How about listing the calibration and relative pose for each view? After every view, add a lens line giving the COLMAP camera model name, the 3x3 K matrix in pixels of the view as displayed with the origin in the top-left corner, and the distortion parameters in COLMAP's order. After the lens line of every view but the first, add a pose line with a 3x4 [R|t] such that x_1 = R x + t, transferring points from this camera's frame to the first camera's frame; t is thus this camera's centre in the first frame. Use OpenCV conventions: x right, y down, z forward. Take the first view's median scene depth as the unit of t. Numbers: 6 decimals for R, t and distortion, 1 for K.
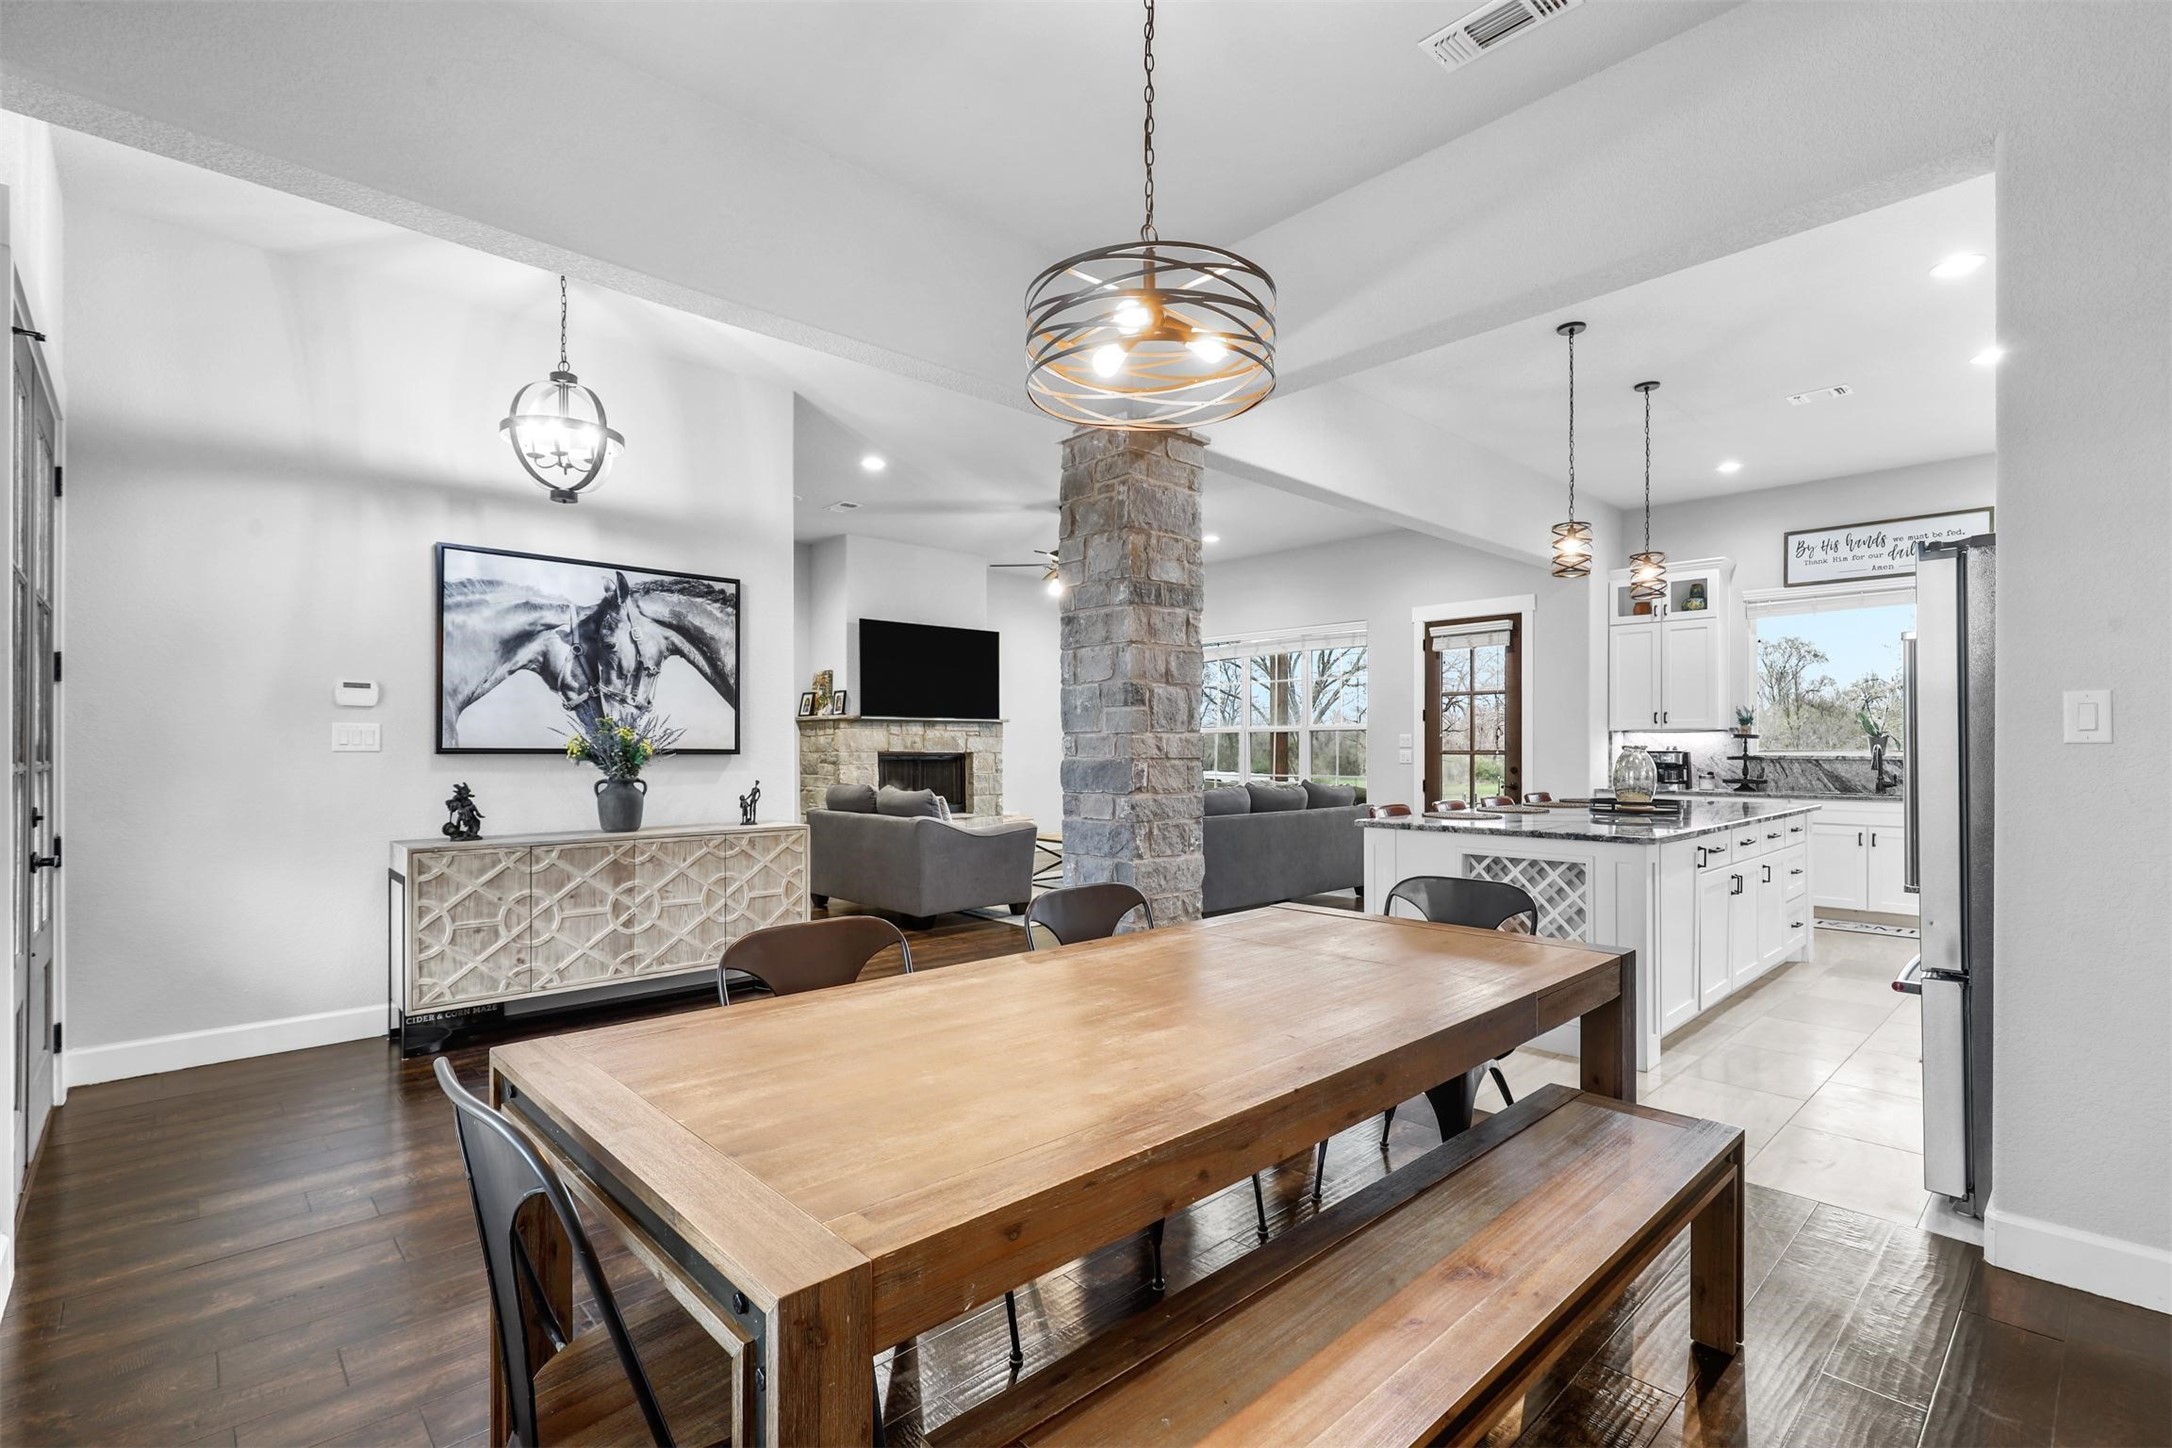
lens RADIAL K [[989.0, 0, 1084.7], [0, 989.0, 742.4], [0, 0, 1]] dist [-0.001187, -0.000020]
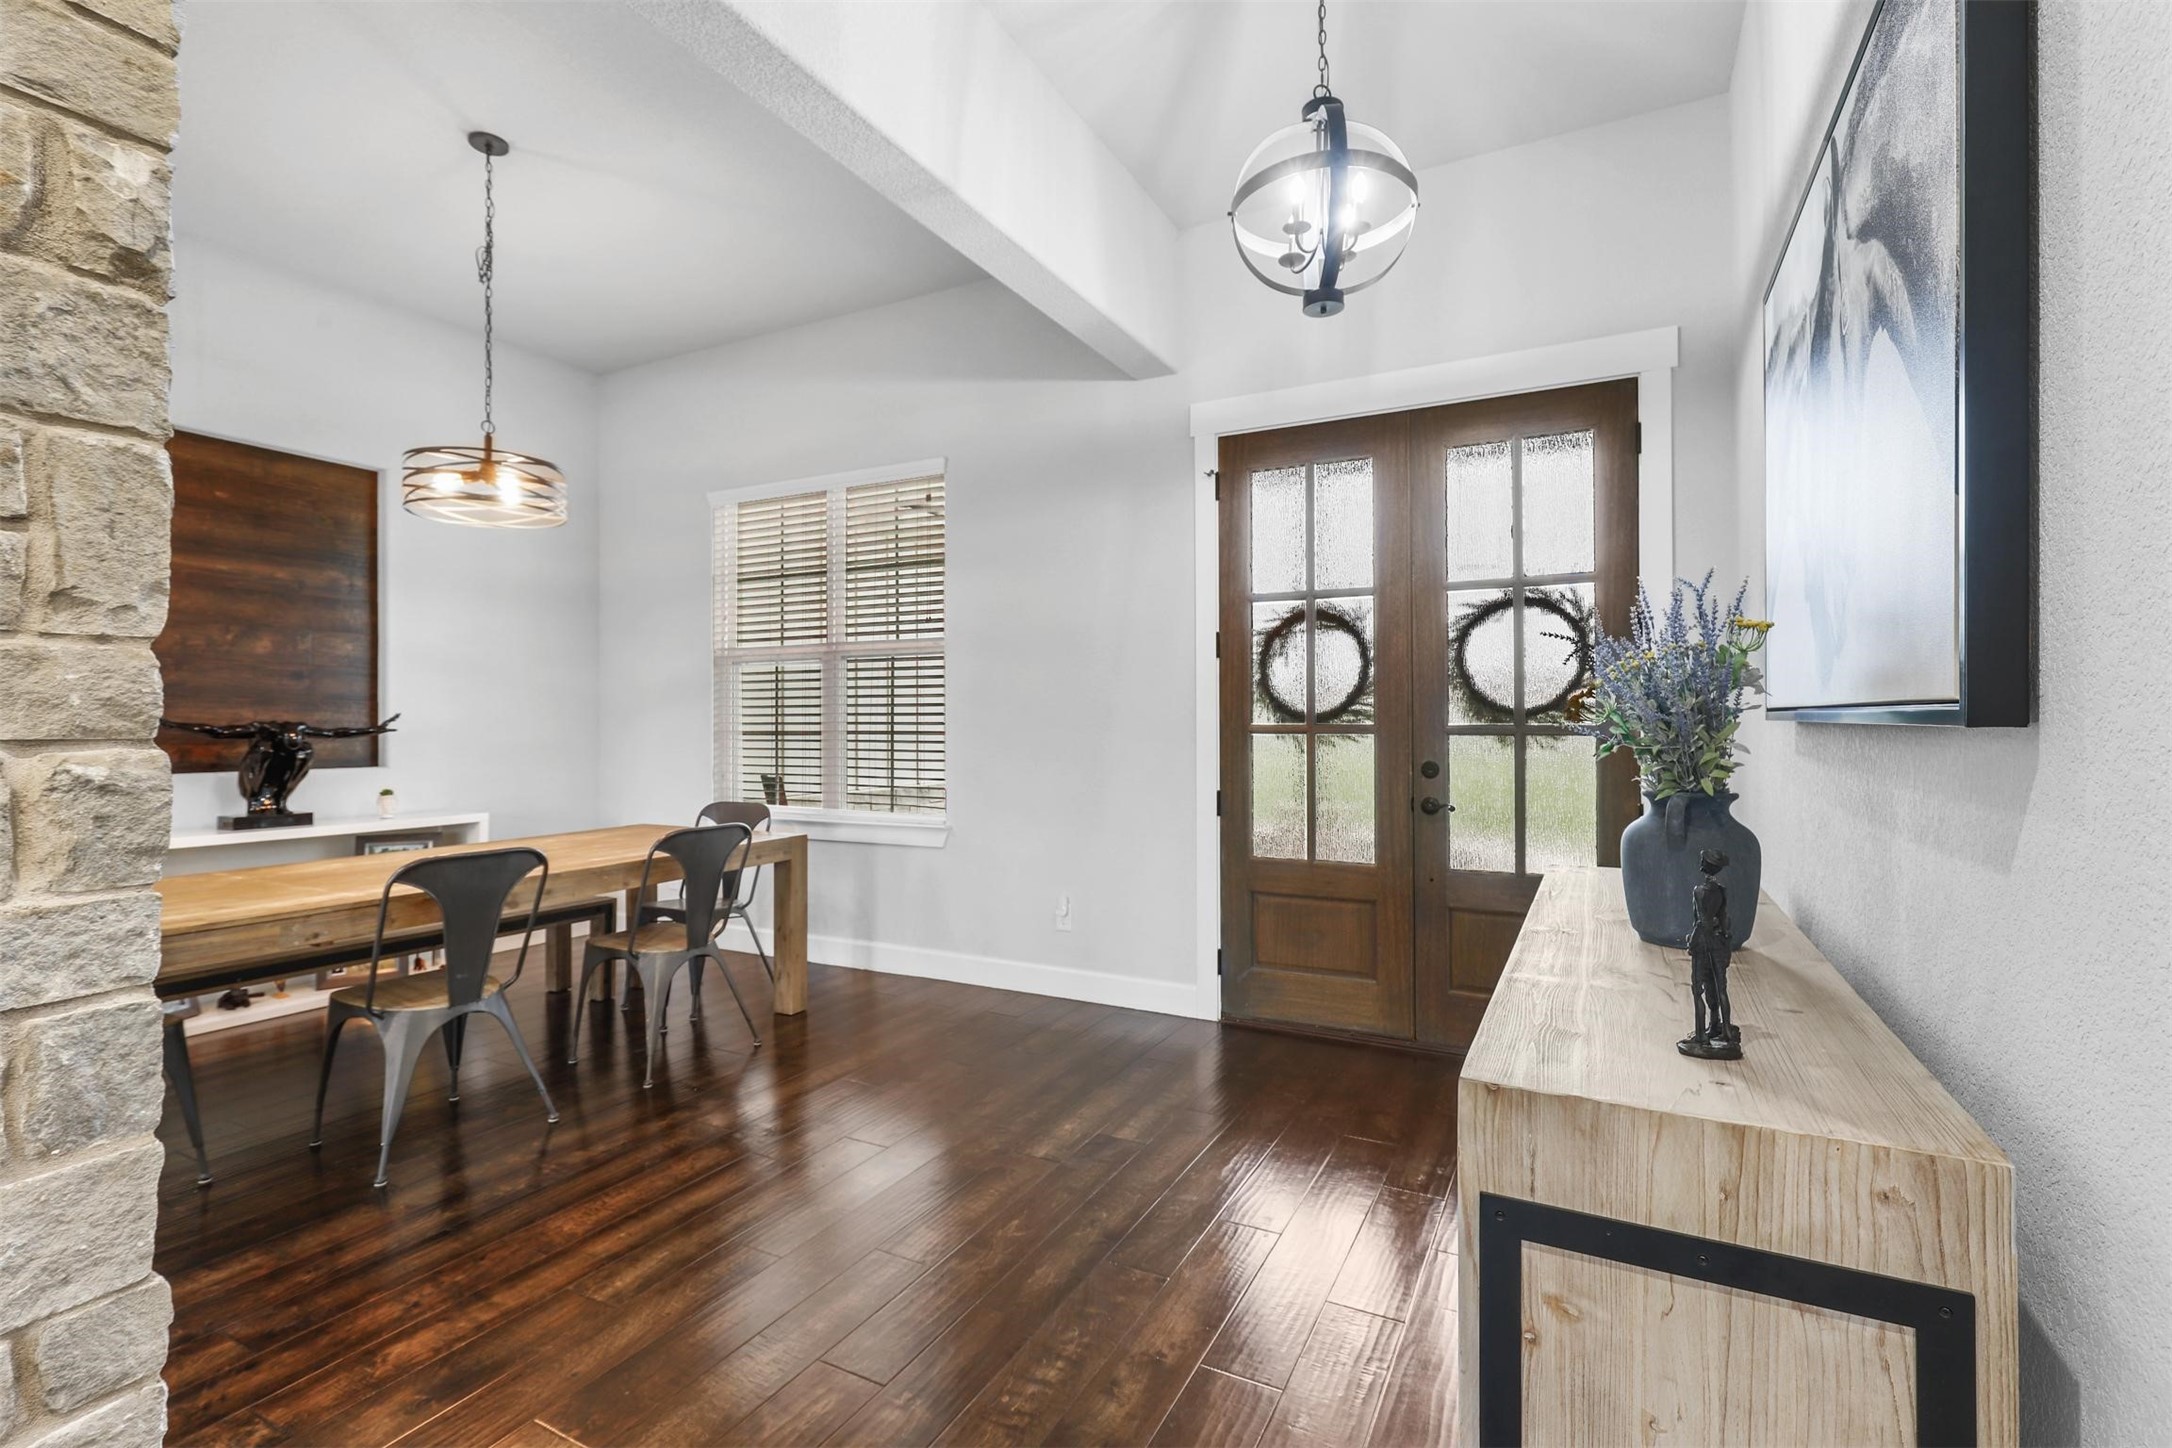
lens RADIAL K [[978.7, 0, 1086.5], [0, 978.7, 717.9], [0, 0, 1]] dist [0.000582, 0.000231]
pose [[-0.943882, 0.001878, -0.330278, -0.085671], [0.005276, 0.999942, -0.009392, 0.007010], [0.330242, -0.010607, -0.943837, 0.709327]]
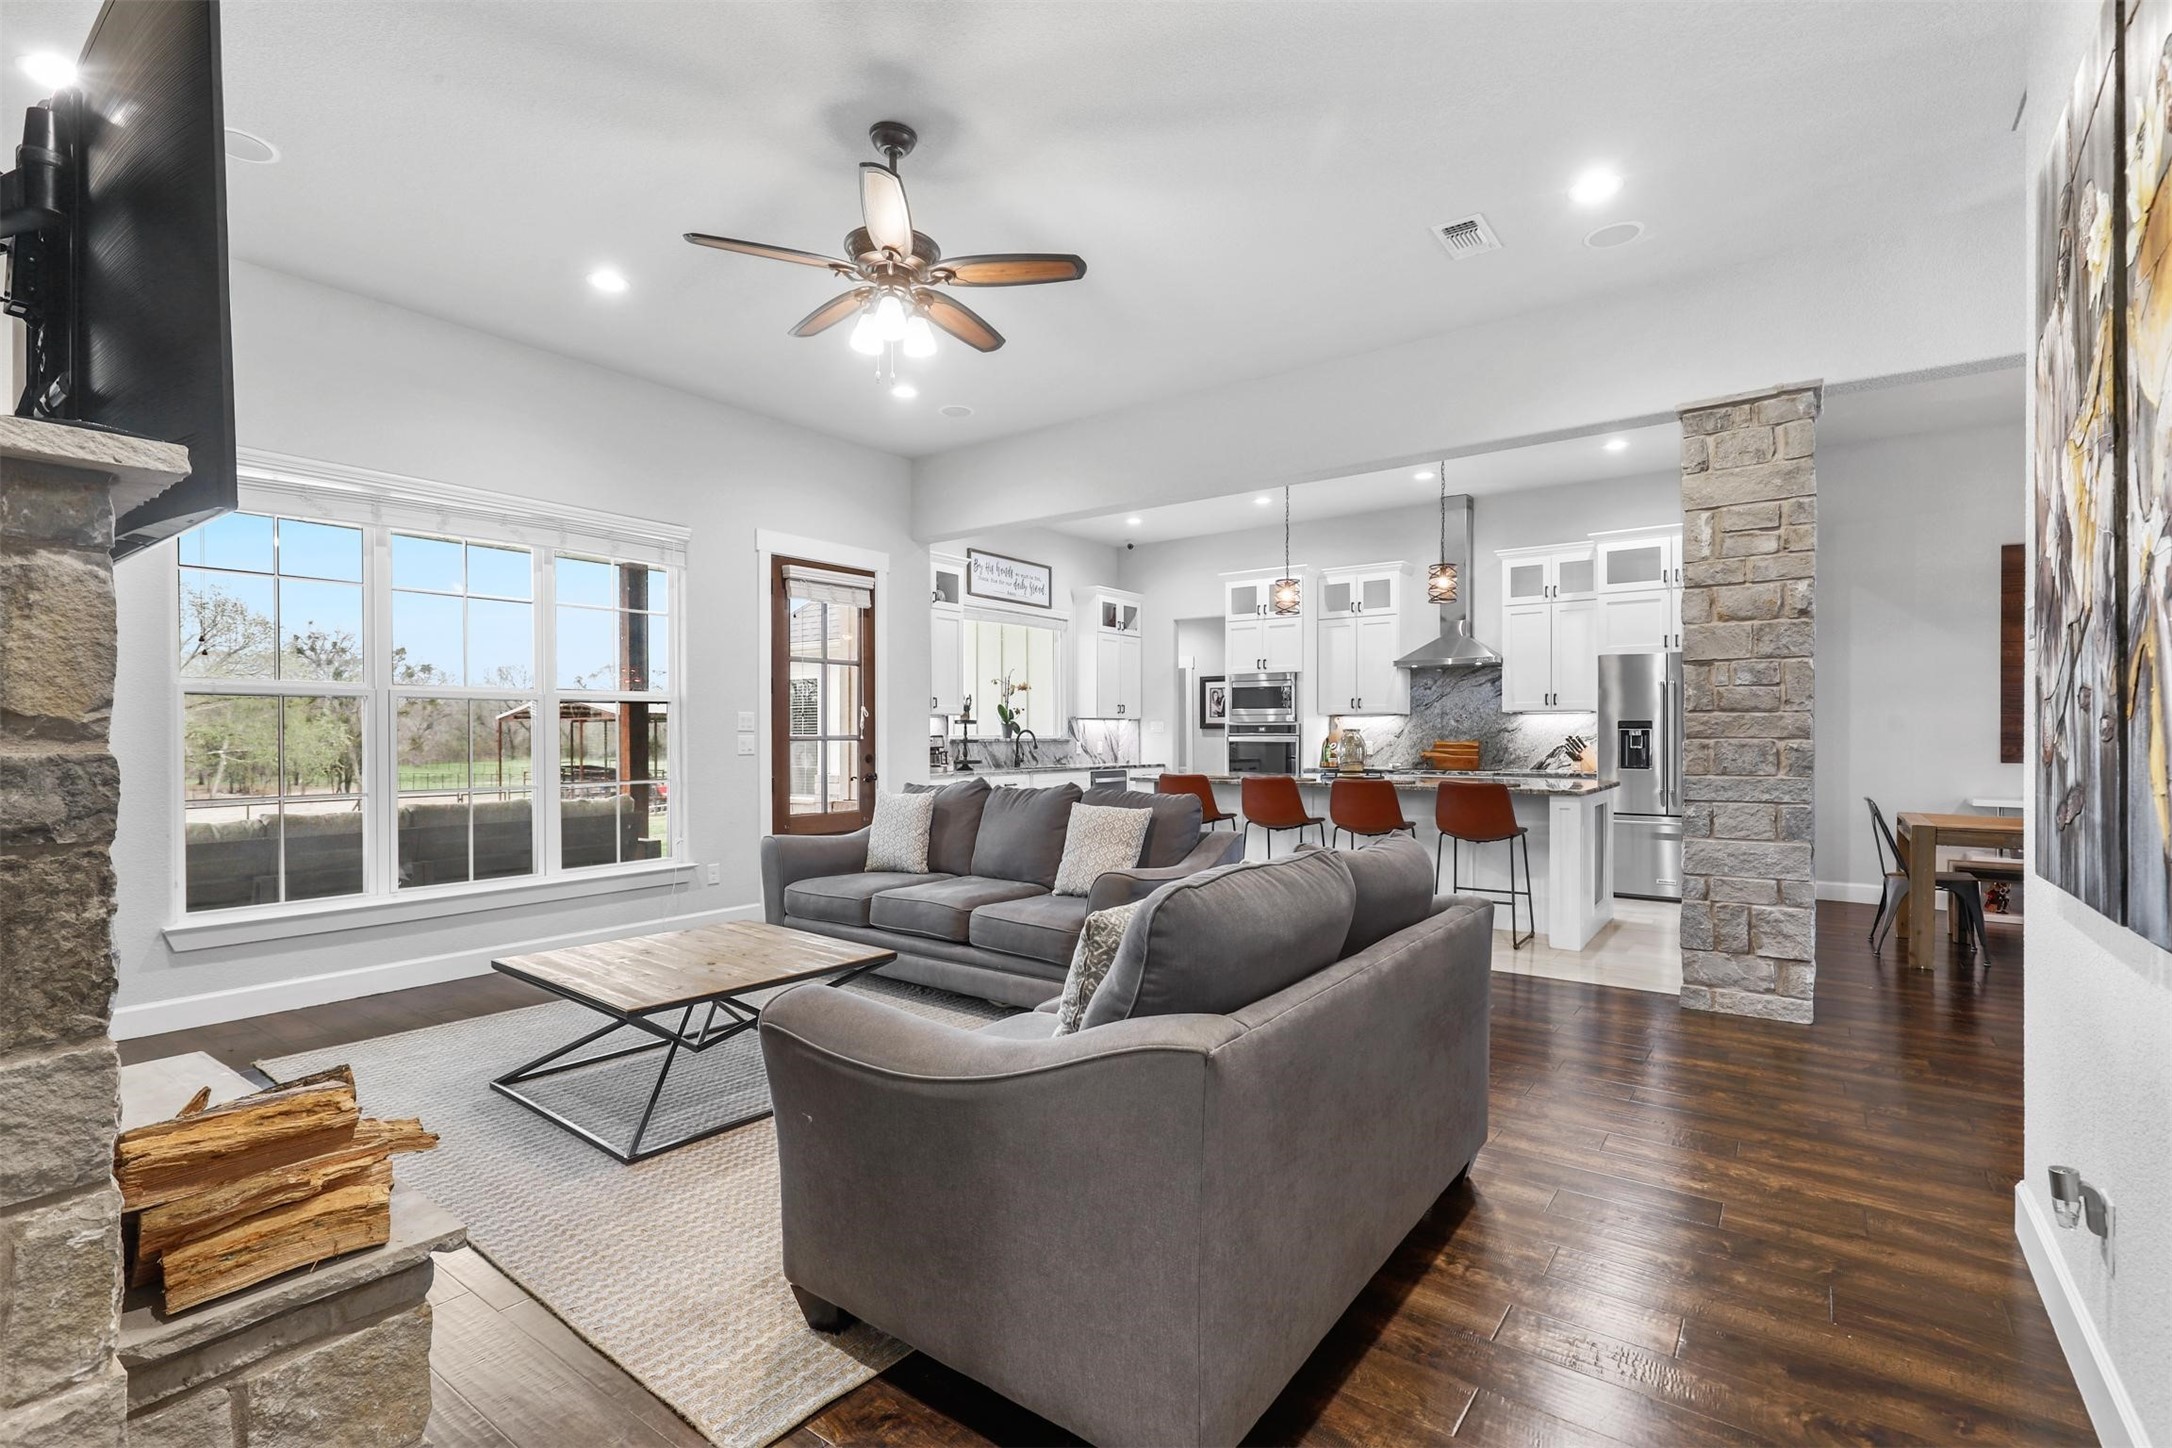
lens RADIAL K [[991.0, 0, 1086.1], [0, 991.0, 733.4], [0, 0, 1]] dist [-0.001493, -0.000555]
pose [[-0.182269, 0.001723, 0.983247, -0.428348], [-0.003074, 0.999993, -0.002322, 0.008363], [-0.983244, -0.003445, -0.182263, 0.986447]]
